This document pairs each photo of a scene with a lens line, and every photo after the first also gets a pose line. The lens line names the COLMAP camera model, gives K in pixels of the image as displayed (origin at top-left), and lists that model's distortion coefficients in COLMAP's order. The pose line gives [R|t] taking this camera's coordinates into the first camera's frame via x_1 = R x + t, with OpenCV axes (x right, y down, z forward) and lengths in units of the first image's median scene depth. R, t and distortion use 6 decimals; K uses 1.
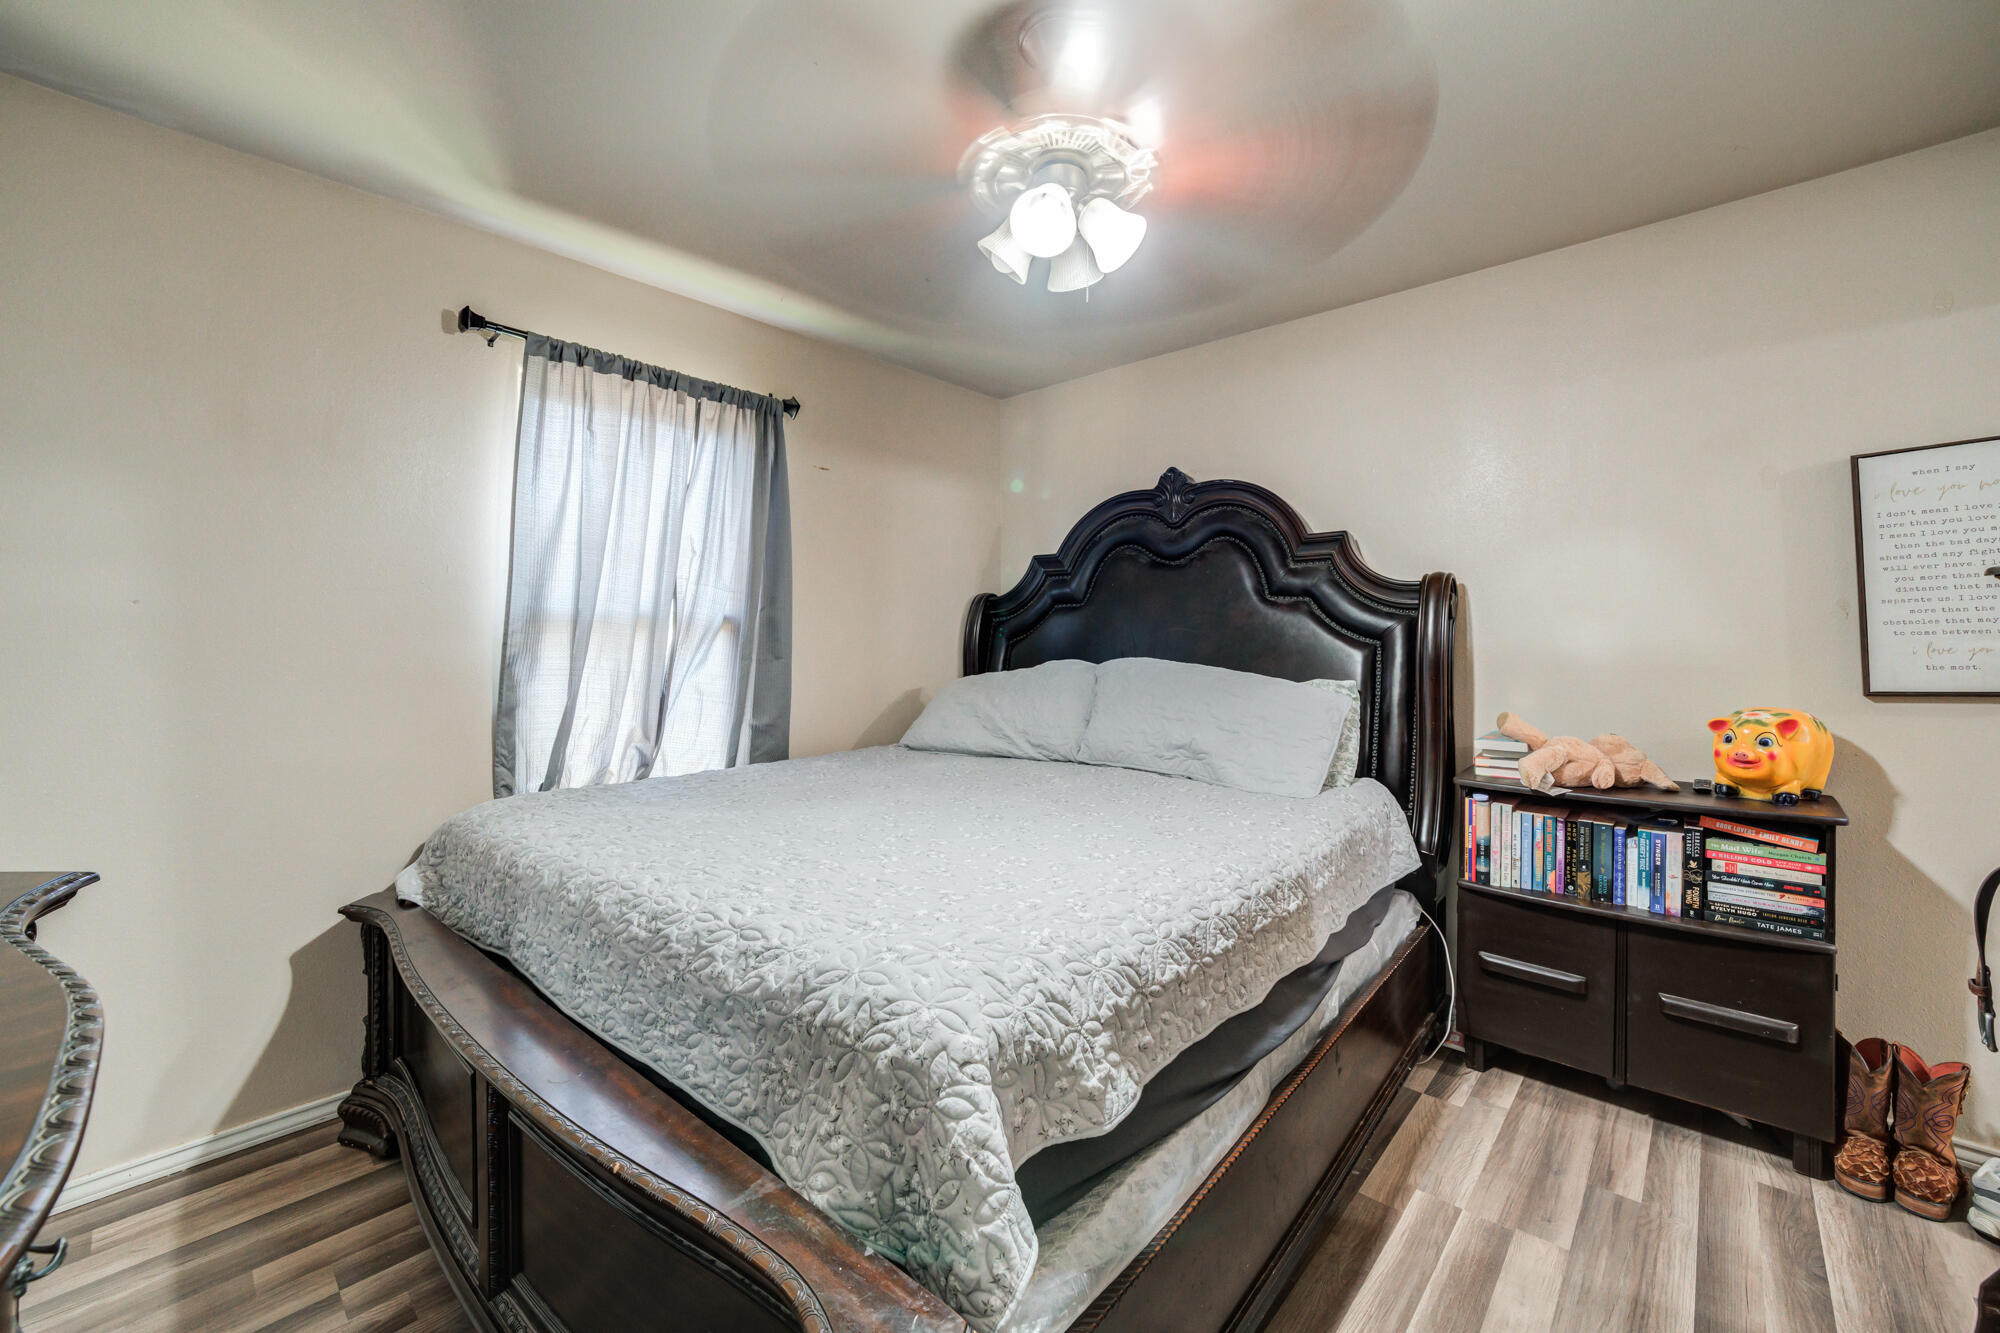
lens RADIAL K [[818.6, 0, 988.9], [0, 818.6, 669.8], [0, 0, 1]] dist [-0.003016, 0.003269]
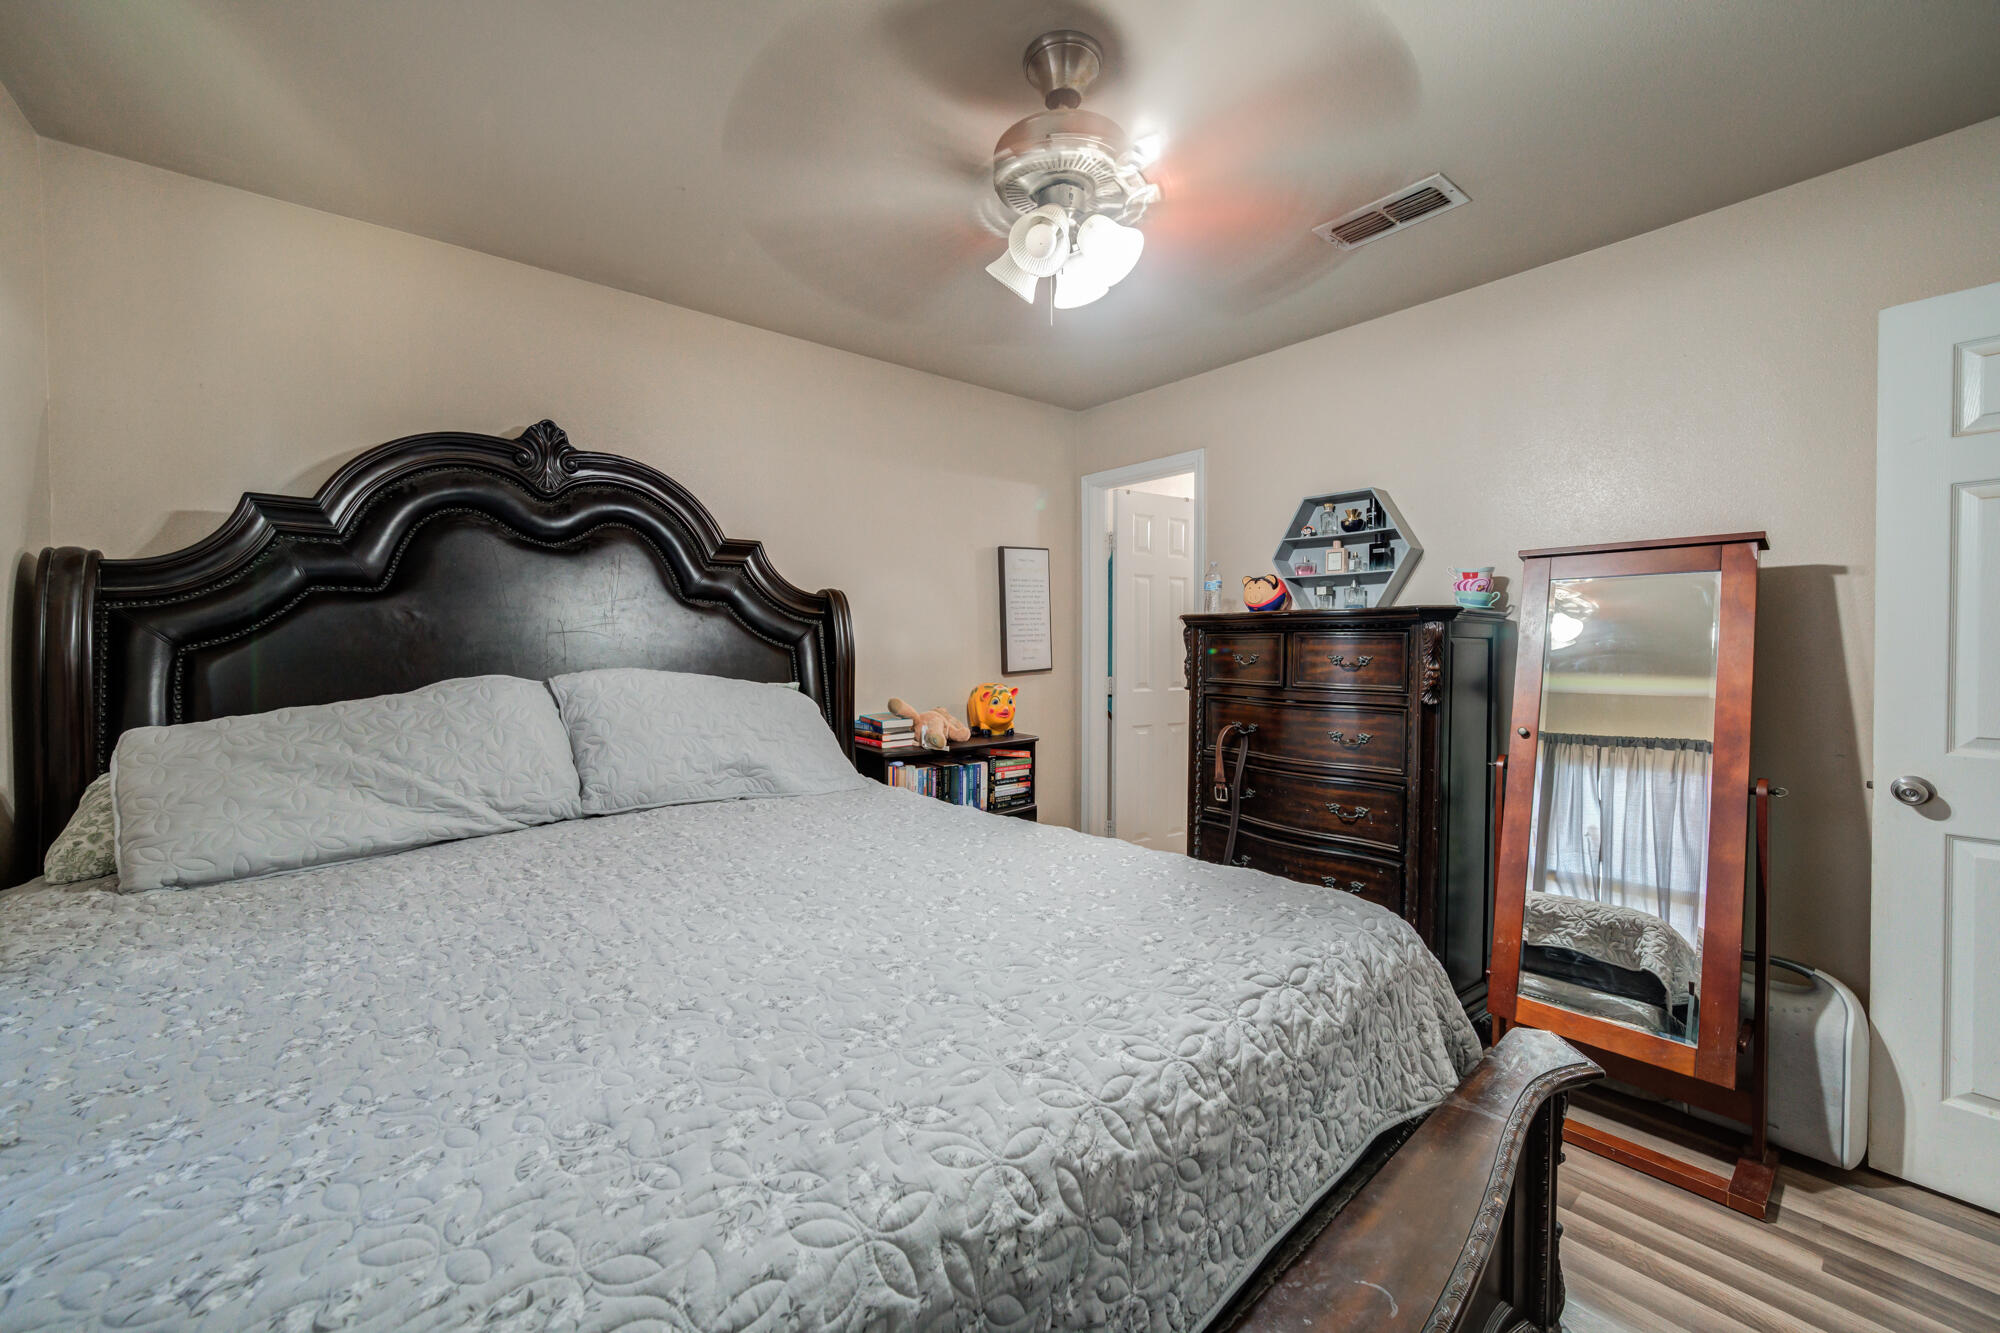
lens RADIAL K [[818.6, 0, 988.9], [0, 818.6, 669.8], [0, 0, 1]] dist [-0.003016, 0.003269]
pose [[0.101480, -0.031893, 0.994326, -0.700359], [0.036125, 0.998945, 0.028354, -0.028662], [-0.994181, 0.033043, 0.102525, 0.716543]]
